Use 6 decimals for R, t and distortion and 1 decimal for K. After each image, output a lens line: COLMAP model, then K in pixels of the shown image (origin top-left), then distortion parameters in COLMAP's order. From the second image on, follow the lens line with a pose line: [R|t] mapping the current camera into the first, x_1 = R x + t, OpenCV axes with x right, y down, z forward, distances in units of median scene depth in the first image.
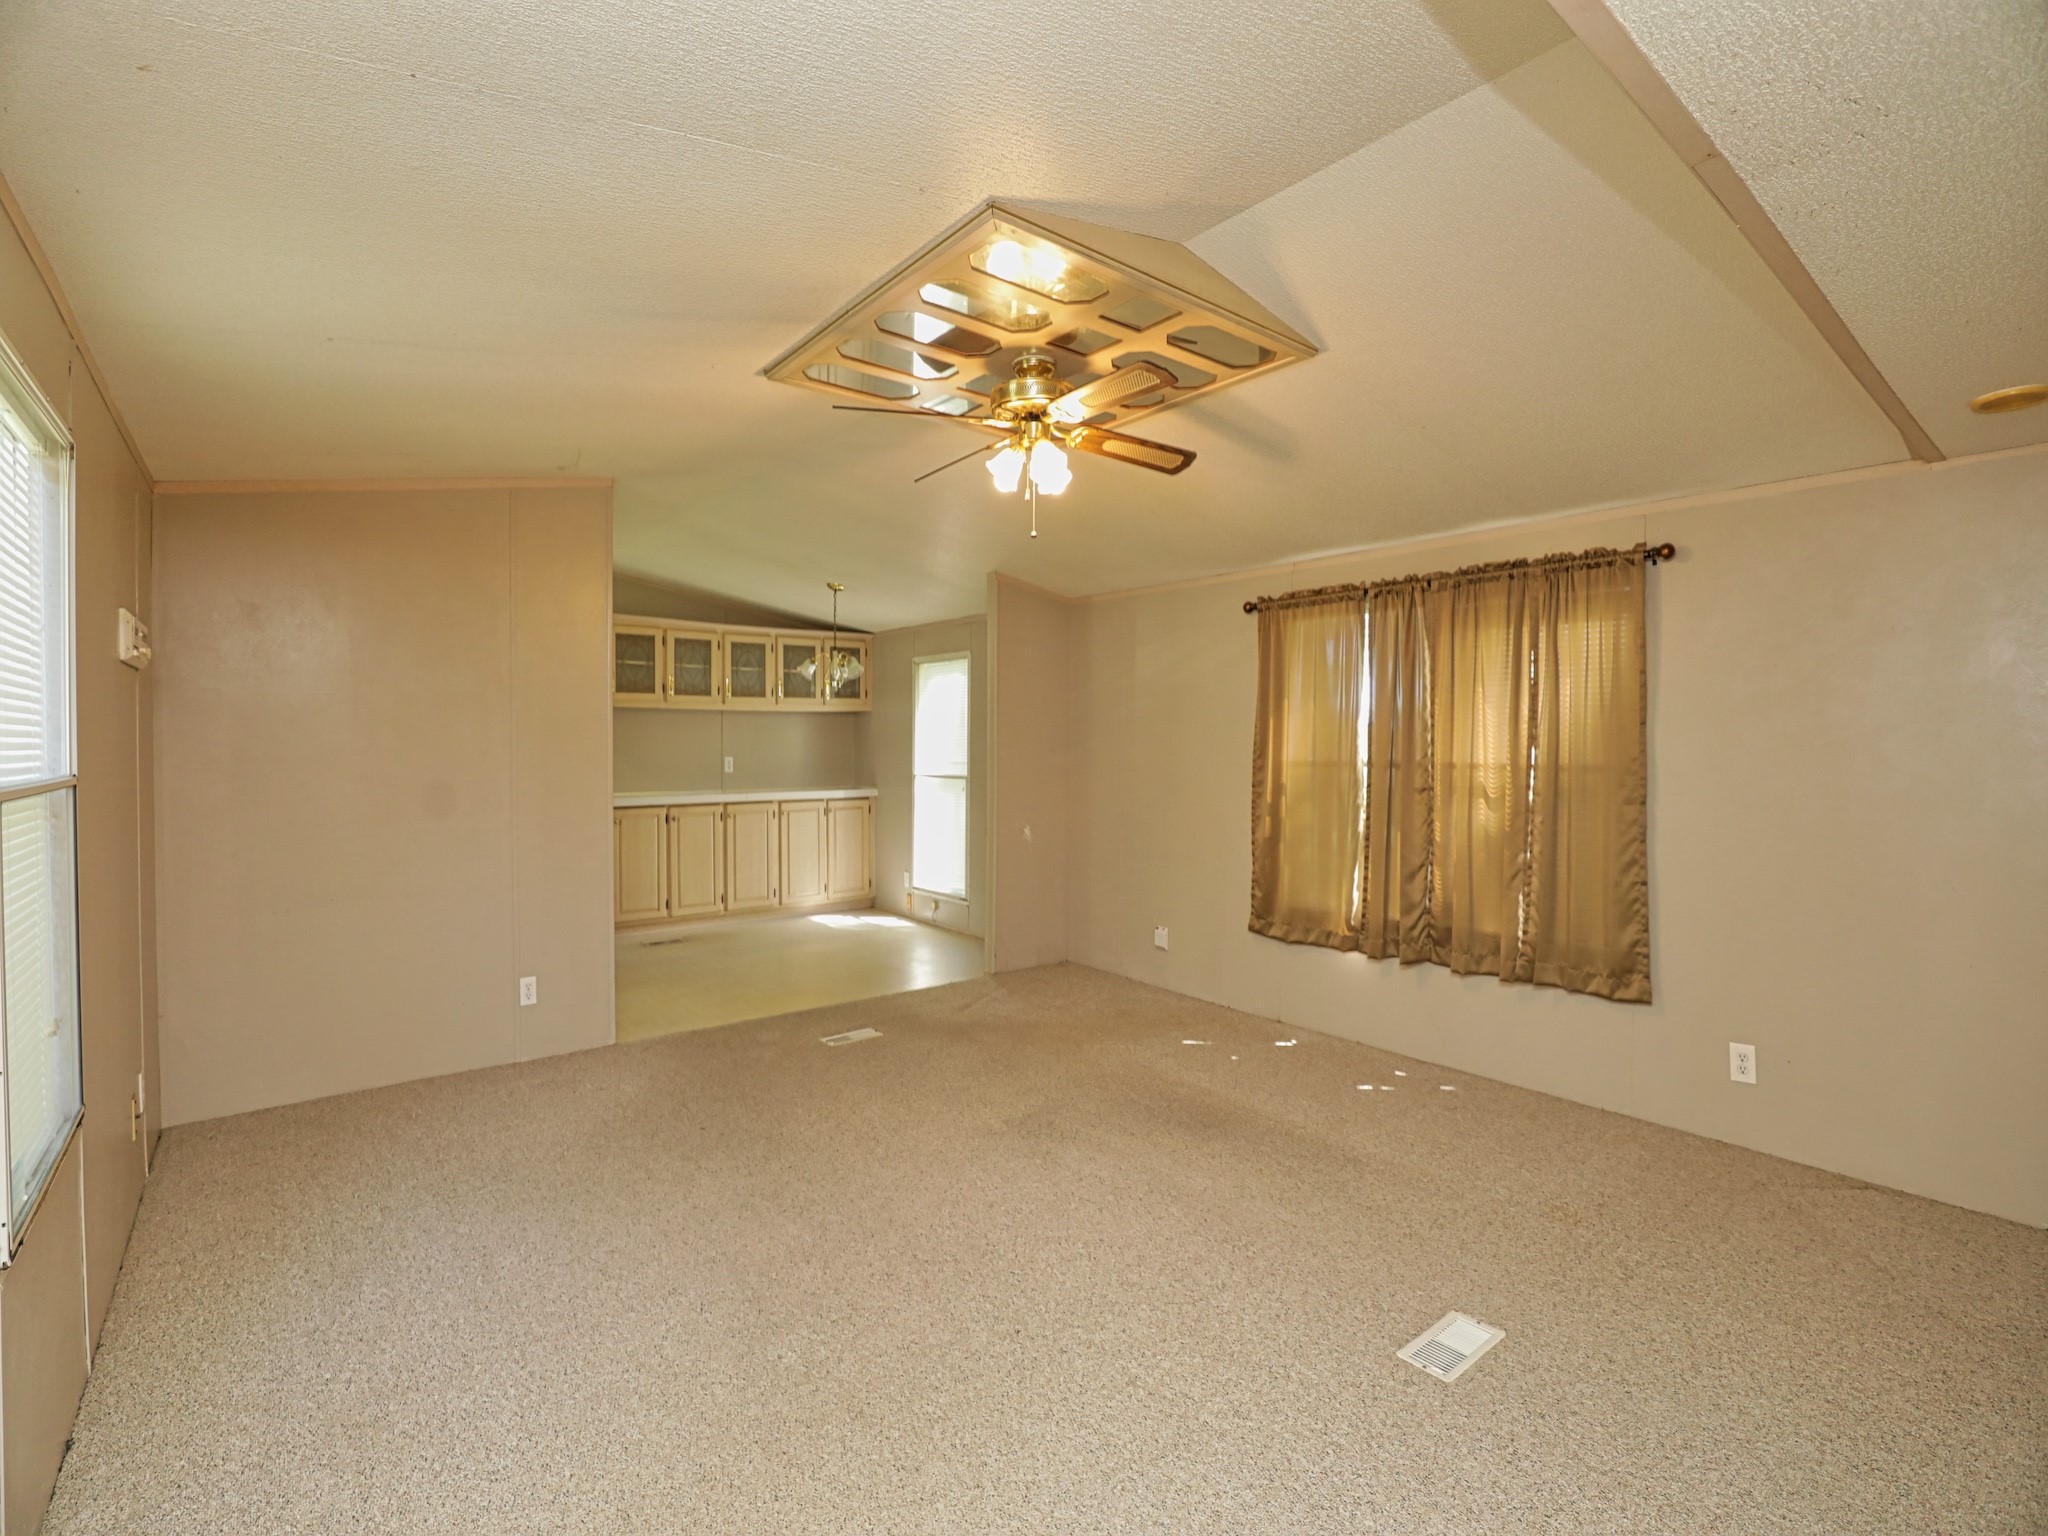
lens RADIAL K [[931.4, 0, 1015.7], [0, 931.4, 758.2], [0, 0, 1]] dist [-0.025363, 0.001936]
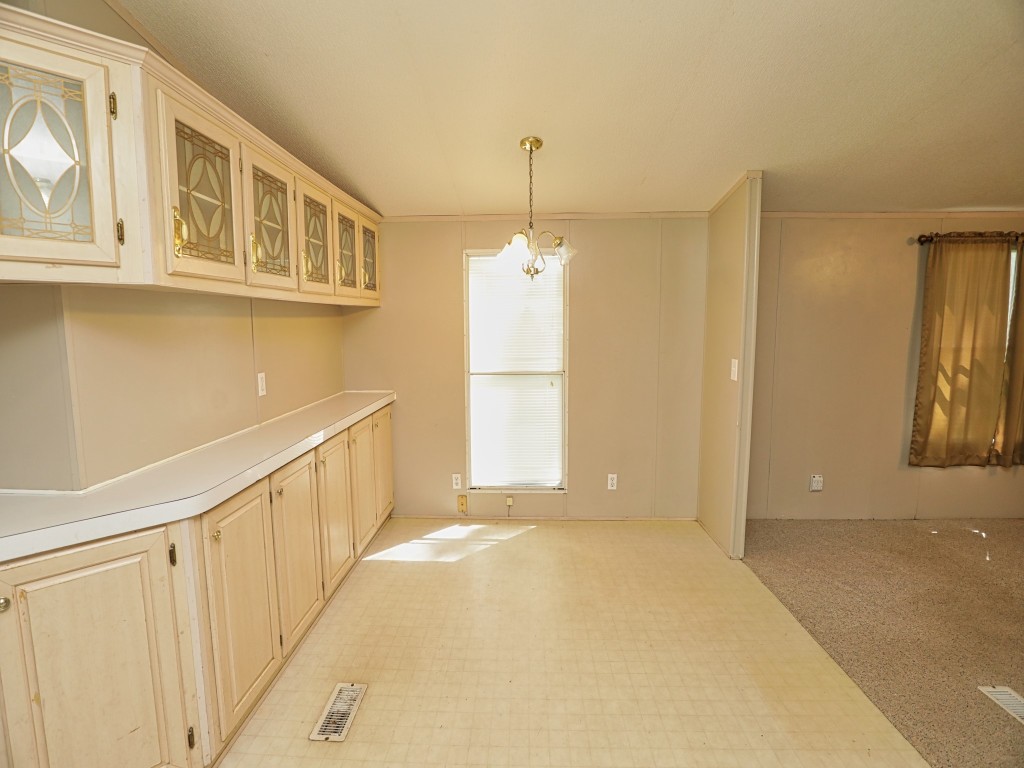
lens RADIAL K [[465.7, 0, 509.1], [0, 465.7, 368.2], [0, 0, 1]] dist [-0.025363, 0.001936]
pose [[0.655591, -0.083575, 0.750477, -0.481821], [0.024837, 0.995705, 0.089187, -0.032115], [-0.754707, -0.039830, 0.654851, 0.711767]]
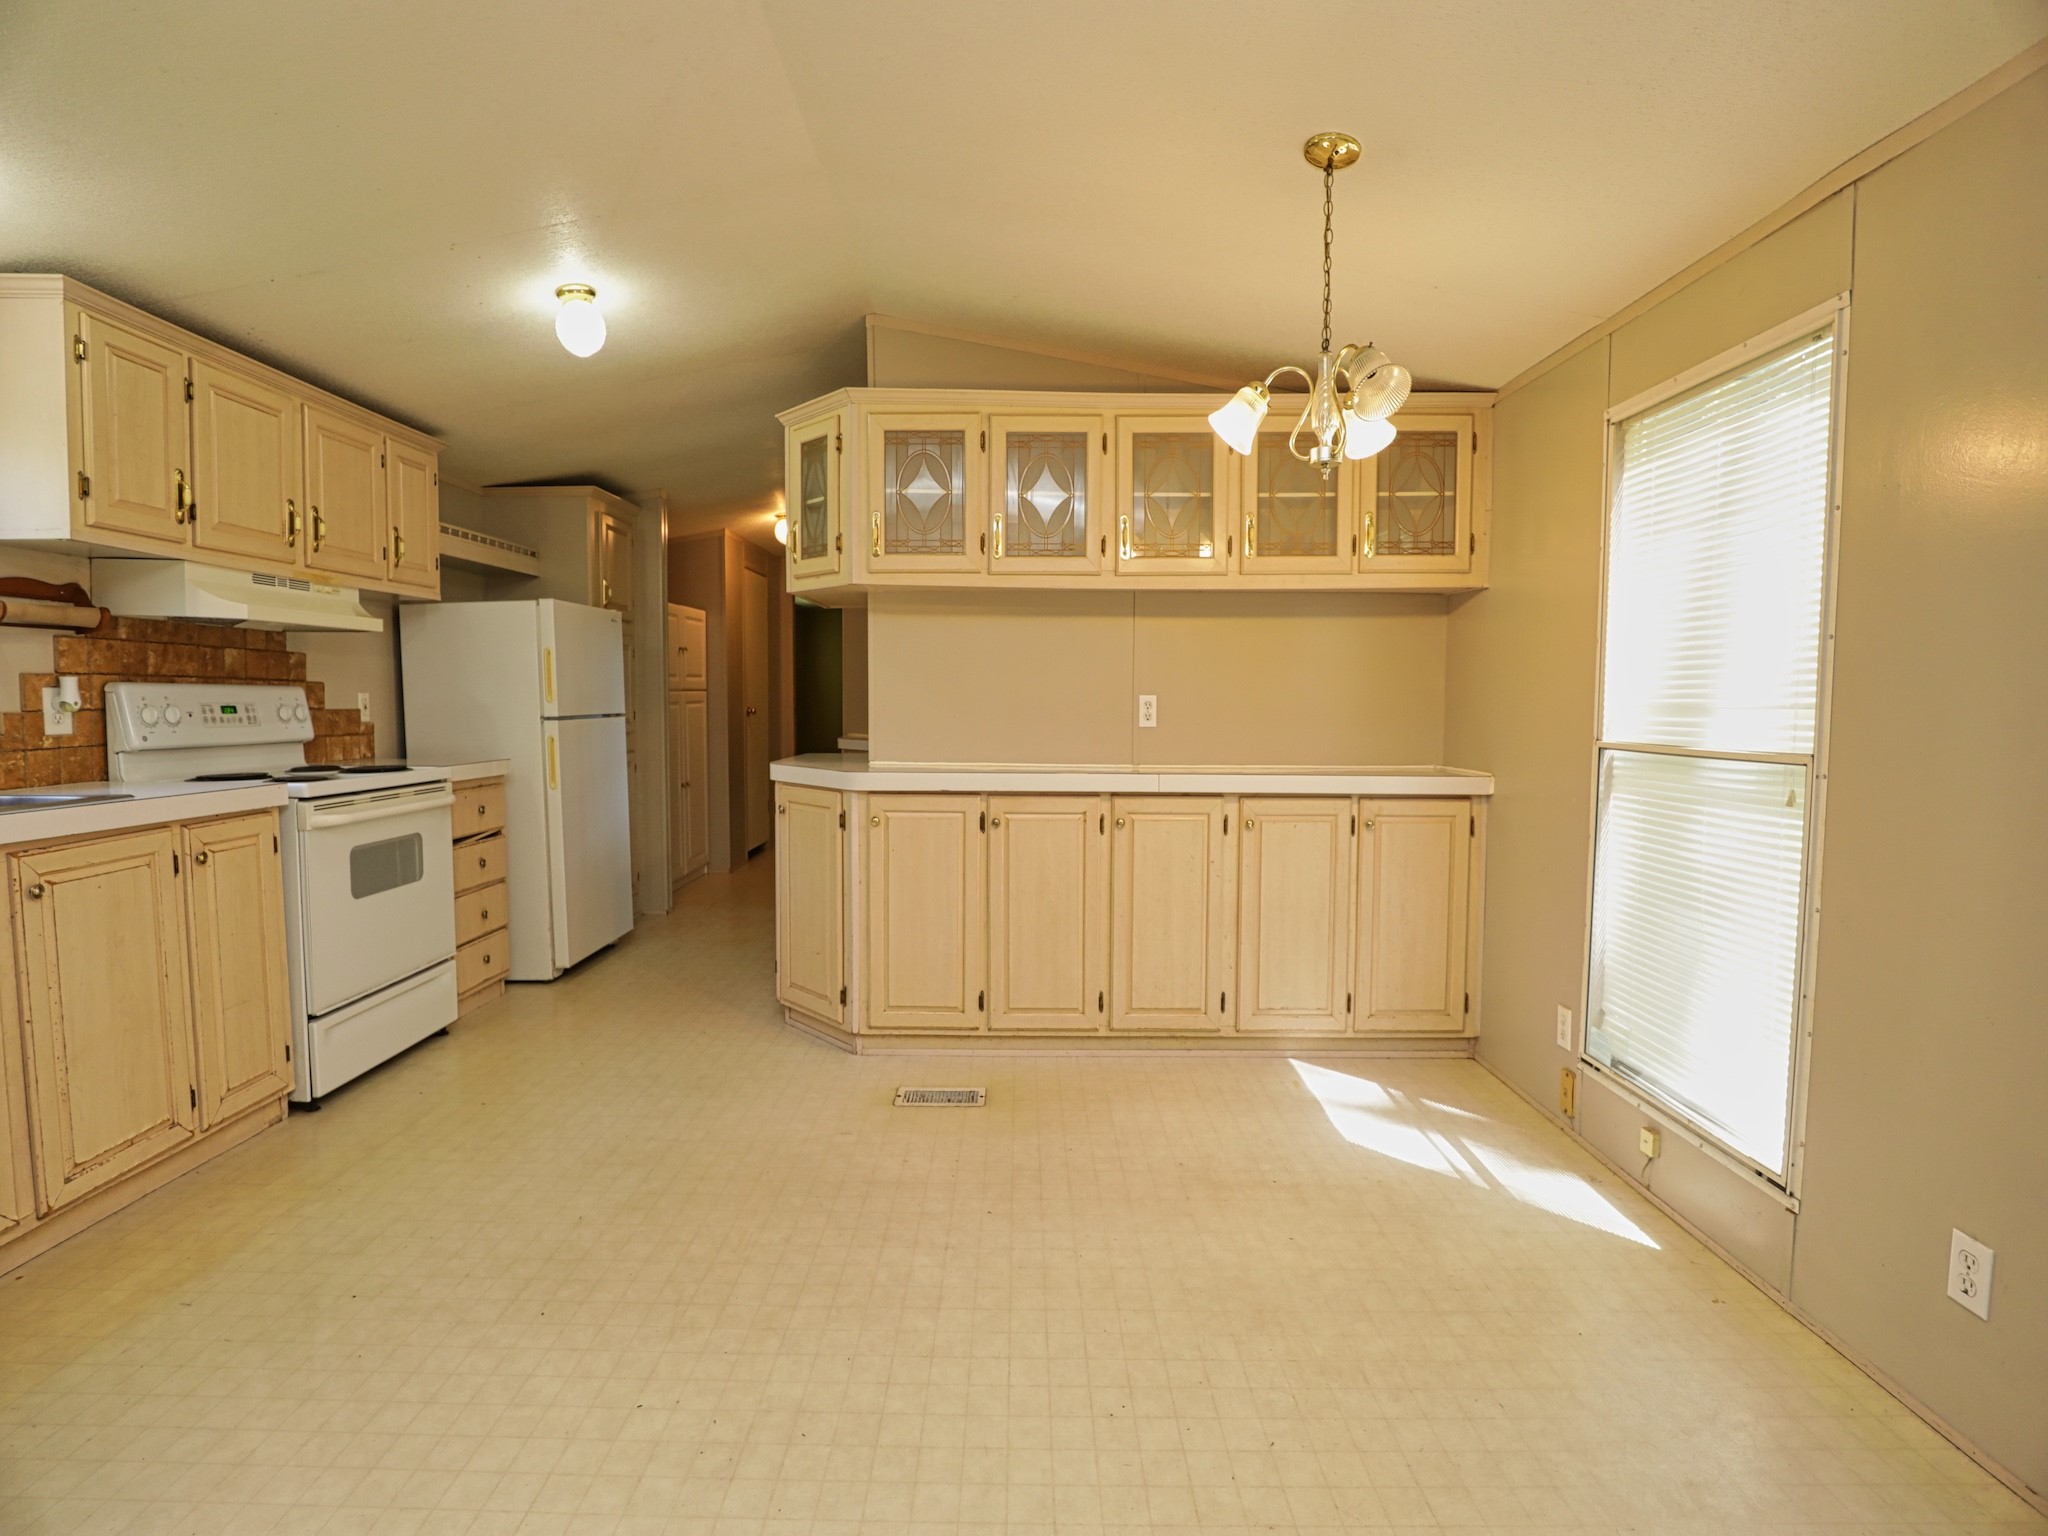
lens RADIAL K [[931.4, 0, 1025.9], [0, 931.4, 751.9], [0, 0, 1]] dist [-0.025363, 0.001936]
pose [[0.783330, 0.035971, -0.620564, -0.067503], [-0.013707, 0.999081, 0.040610, 0.010351], [0.621455, -0.023305, 0.783103, 0.643121]]
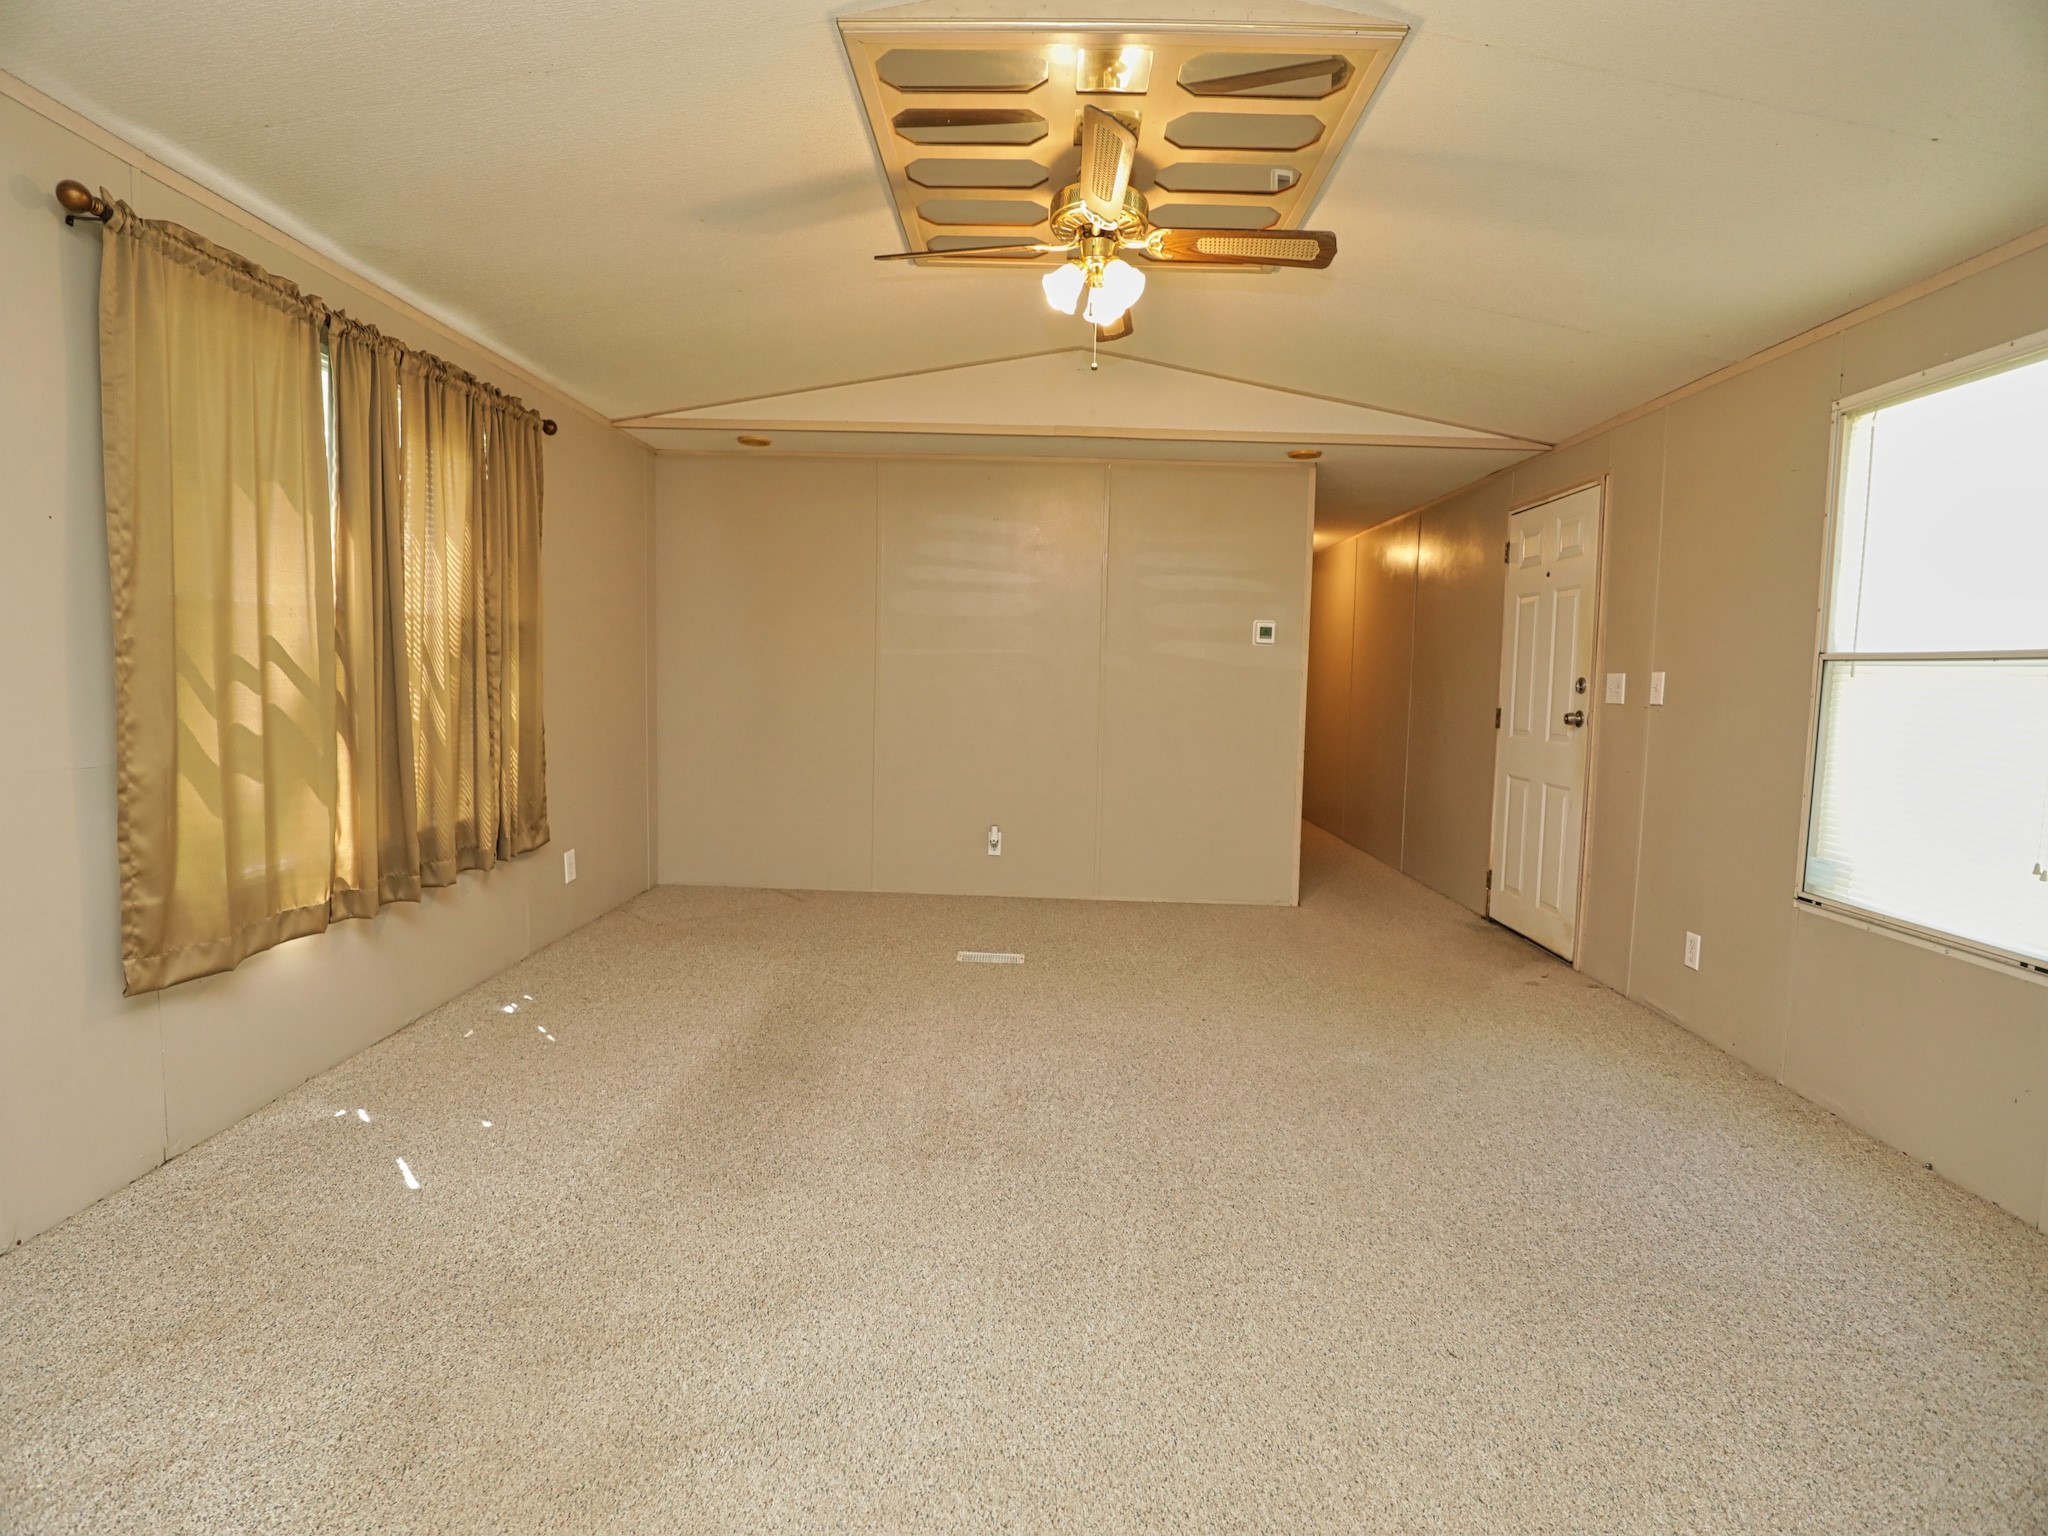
lens RADIAL K [[931.4, 0, 1012.7], [0, 931.4, 748.9], [0, 0, 1]] dist [-0.025363, 0.001936]
pose [[-0.752825, -0.081011, 0.653216, -0.221848], [-0.017894, 0.994549, 0.102720, 0.016057], [-0.657977, 0.065642, -0.750172, 0.730760]]
